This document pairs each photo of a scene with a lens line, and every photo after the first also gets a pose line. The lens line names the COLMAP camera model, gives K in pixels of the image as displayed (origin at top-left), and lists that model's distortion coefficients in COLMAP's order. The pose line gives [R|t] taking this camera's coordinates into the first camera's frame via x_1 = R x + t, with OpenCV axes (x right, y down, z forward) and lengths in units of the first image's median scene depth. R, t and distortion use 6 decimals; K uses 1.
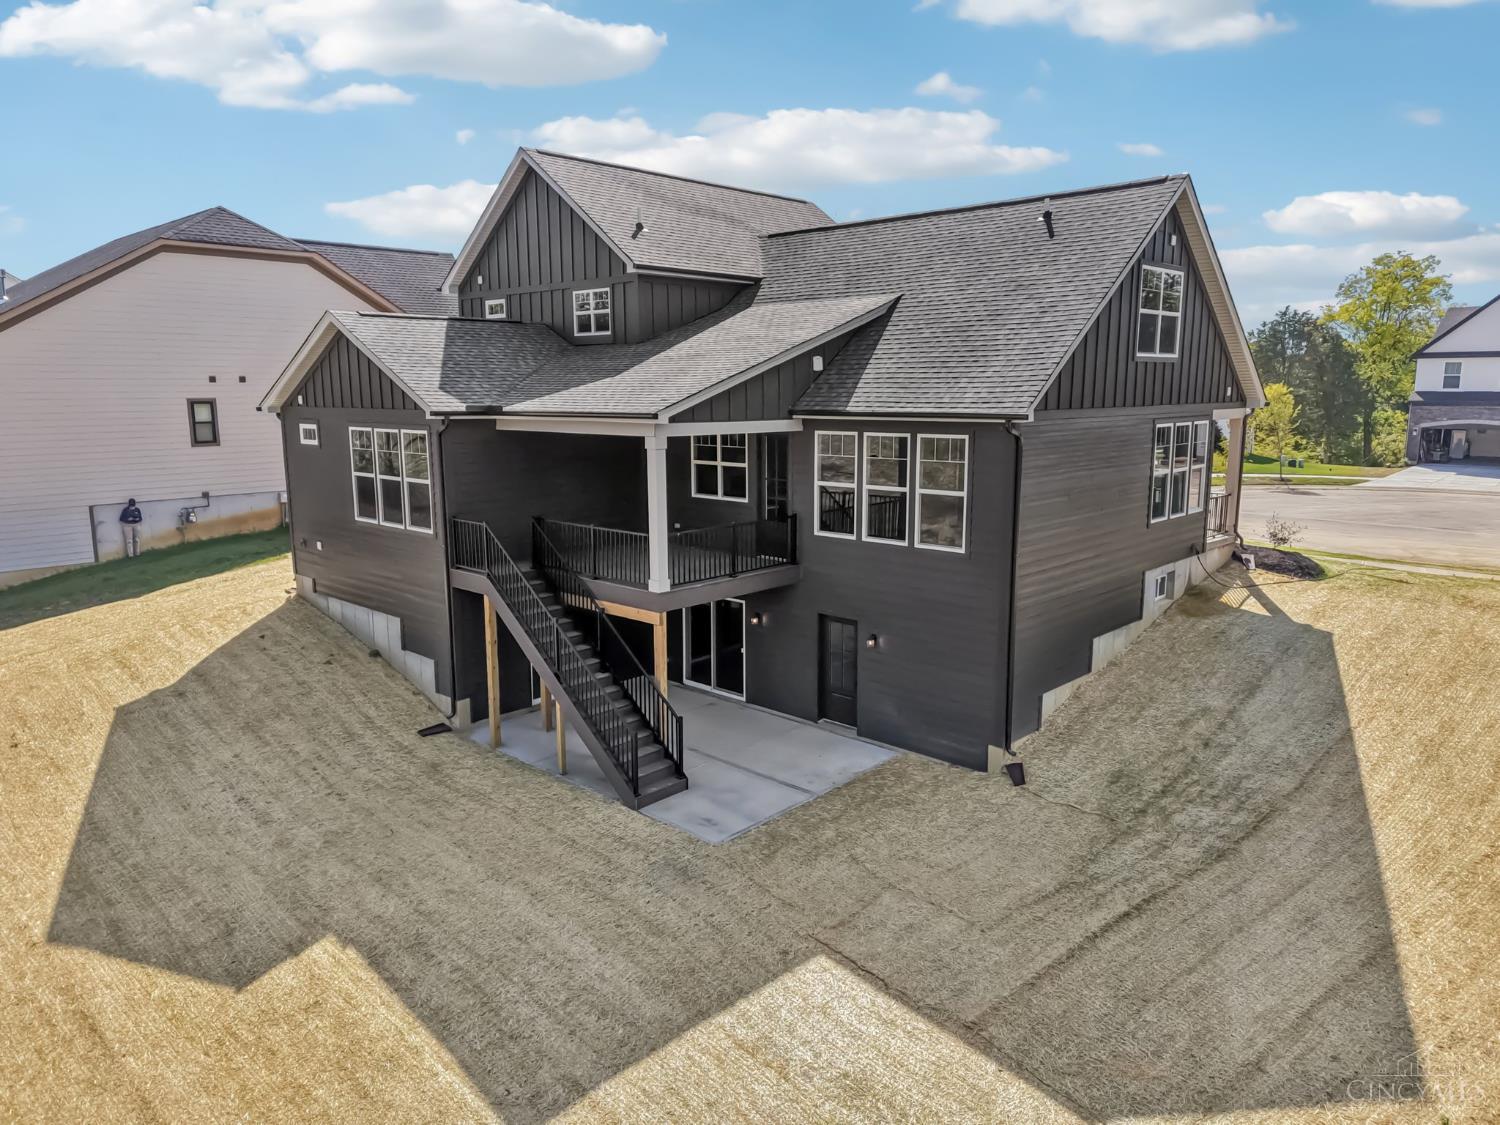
lens RADIAL K [[1024.8, 0, 750.1], [0, 1024.8, 584.0], [0, 0, 1]] dist [0.028038, -0.028932]
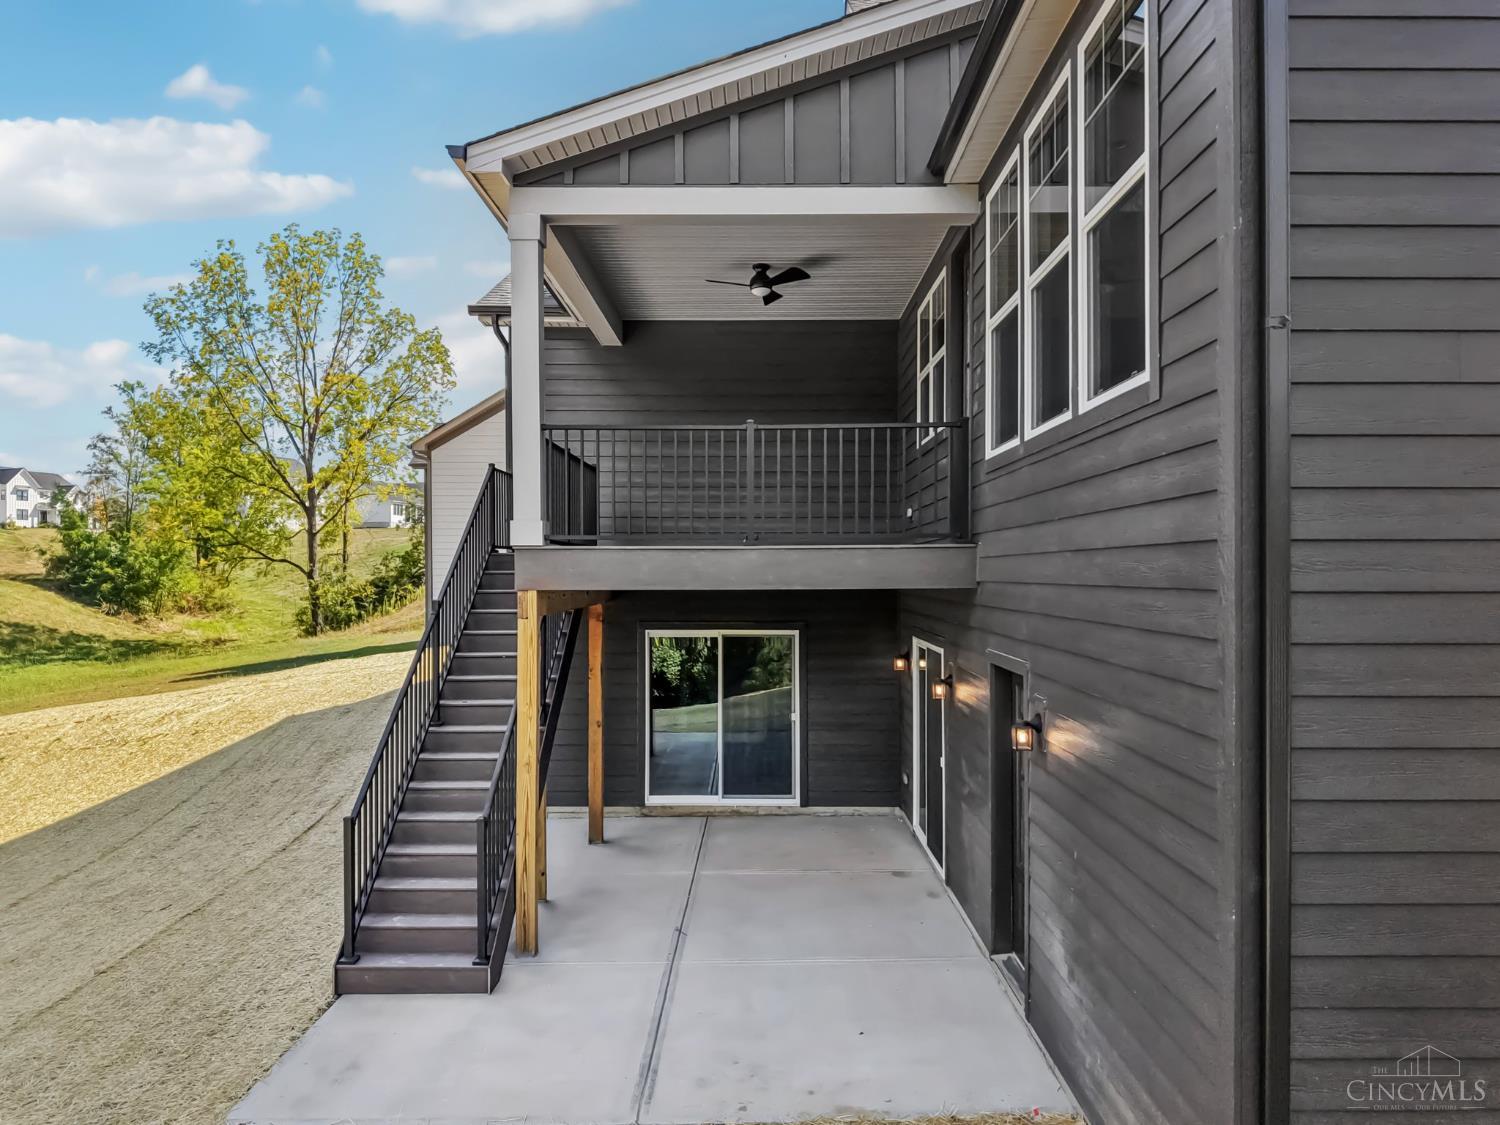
lens RADIAL K [[1040.8, 0, 743.7], [0, 1040.8, 582.1], [0, 0, 1]] dist [-0.002156, -0.002534]
pose [[0.692937, 0.010950, -0.720915, 0.289354], [-0.142191, 0.982323, -0.121752, 0.059834], [0.706838, 0.186875, 0.682245, 0.660248]]
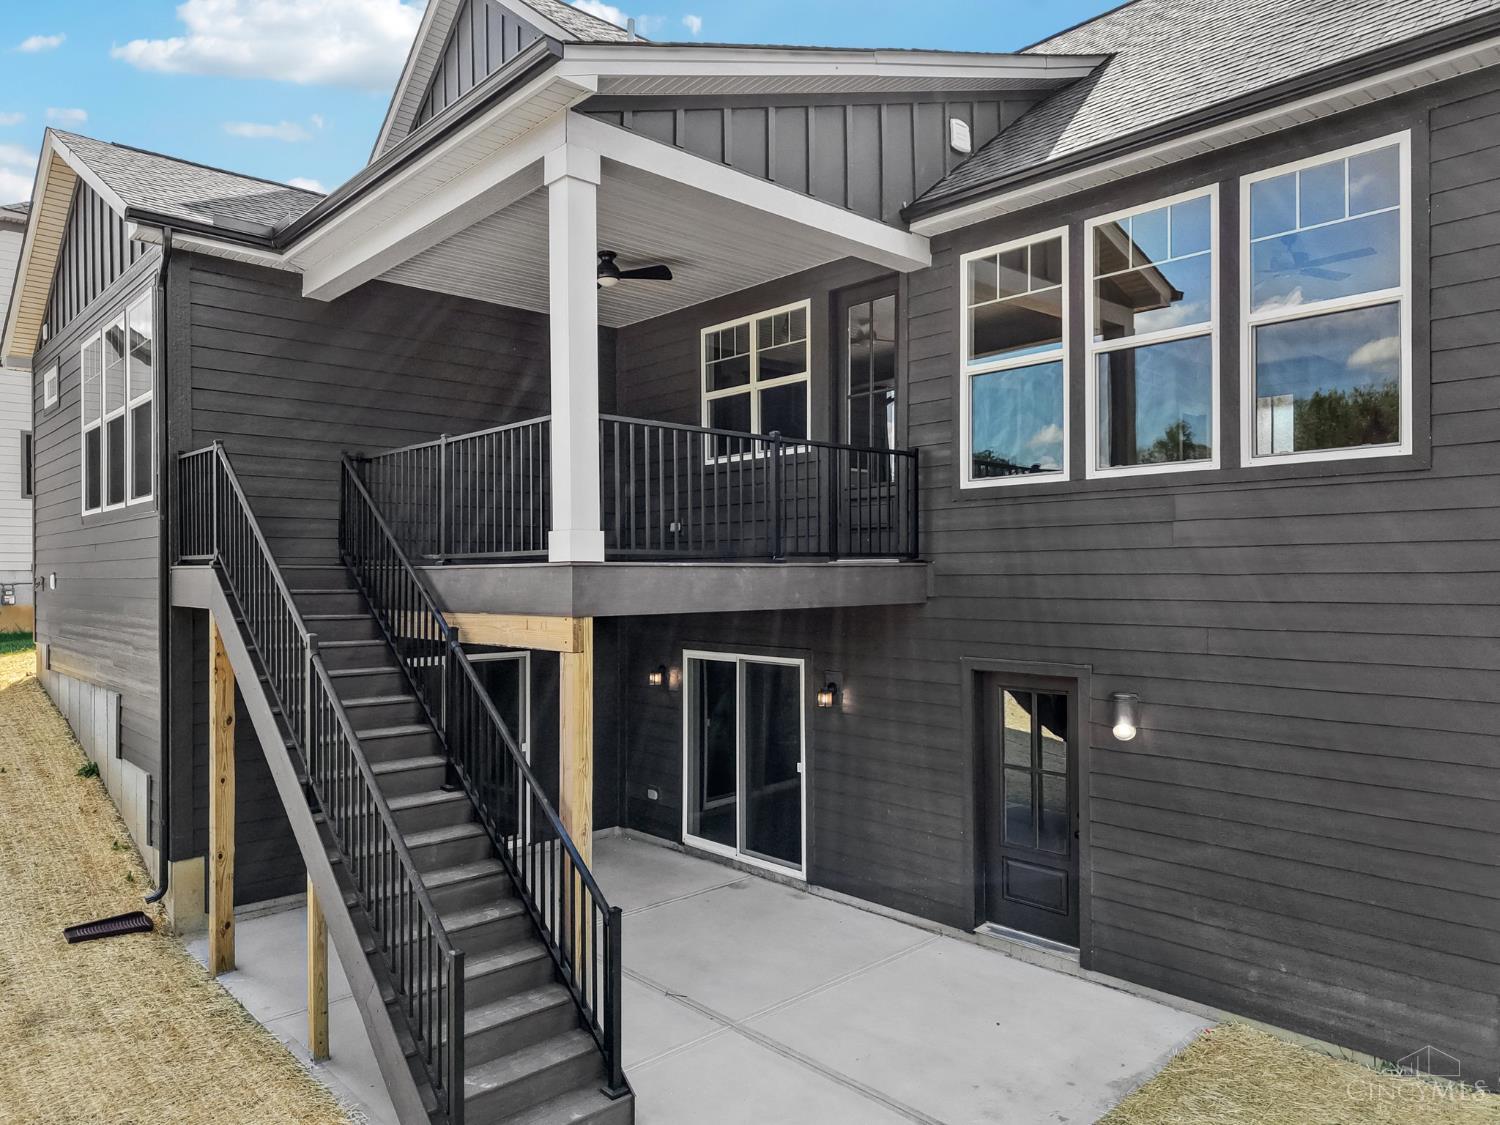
lens RADIAL K [[1040.8, 0, 743.7], [0, 1040.8, 582.1], [0, 0, 1]] dist [-0.002156, -0.002534]
pose [[0.997539, 0.000351, -0.070117, 0.000523], [-0.013039, 0.983473, -0.180583, 0.073380], [0.068895, 0.181053, 0.981057, 0.555352]]
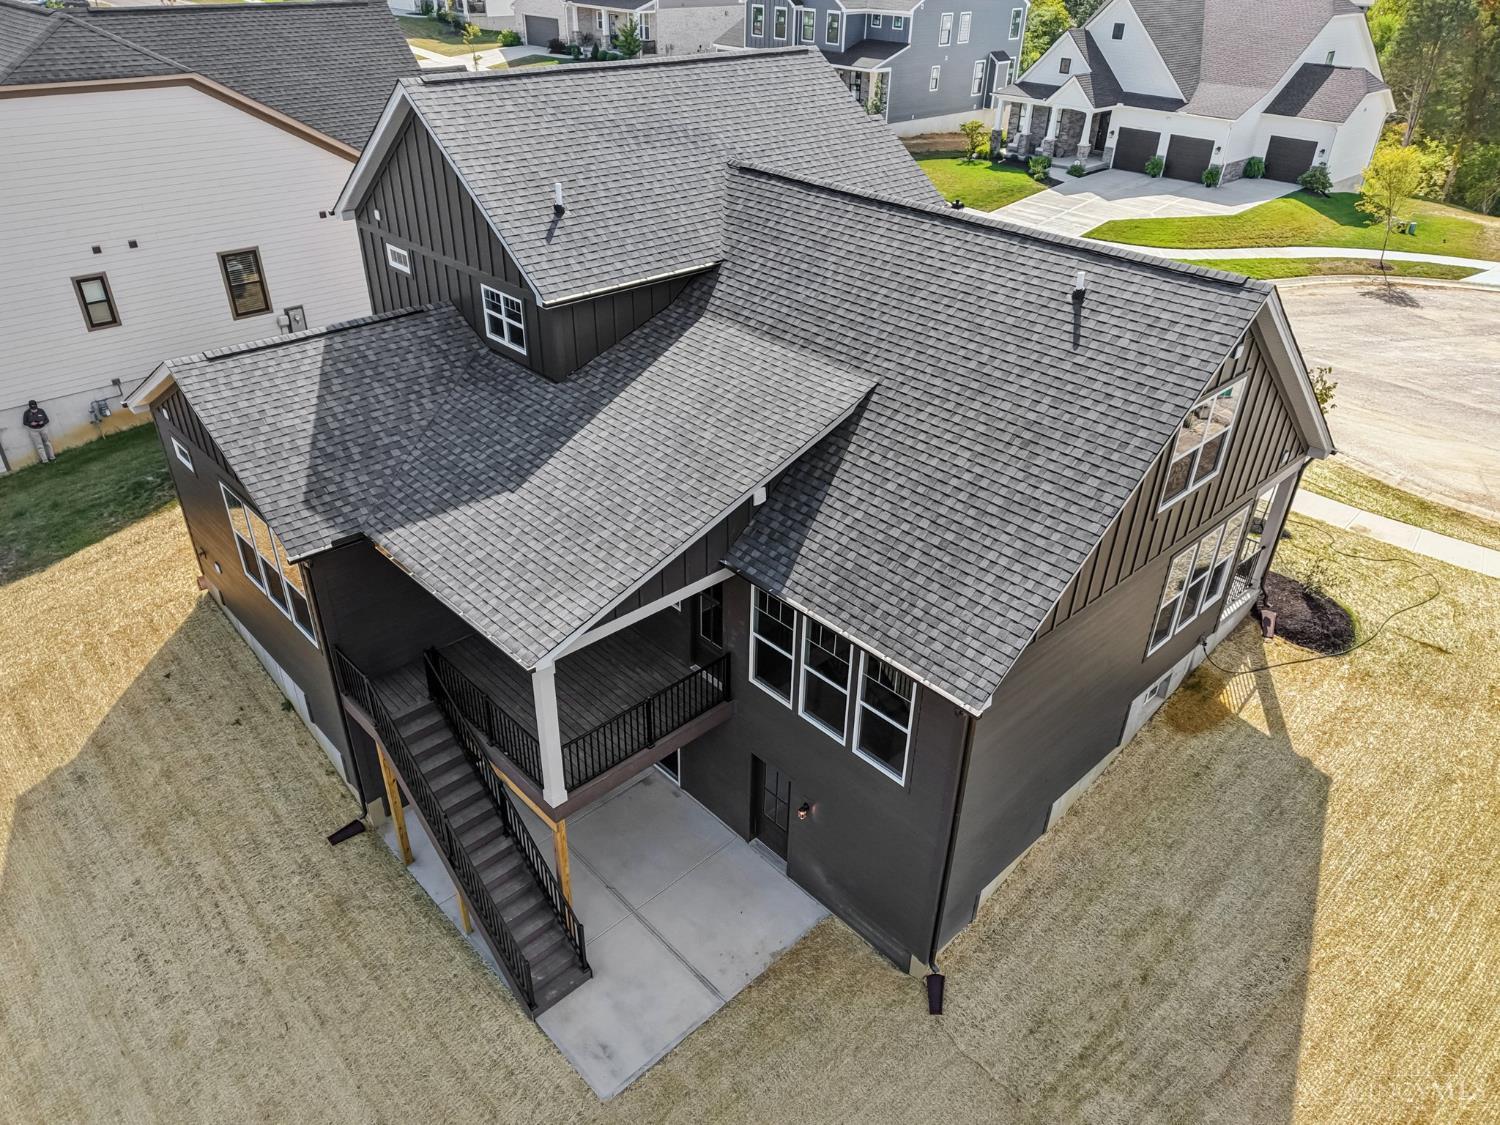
lens RADIAL K [[1024.8, 0, 750.1], [0, 1024.8, 584.0], [0, 0, 1]] dist [0.028038, -0.028932]
pose [[0.998264, 0.049689, -0.031608, 0.087047], [-0.034275, 0.926679, 0.374288, -0.448315], [0.047889, -0.372555, 0.926774, 0.222039]]
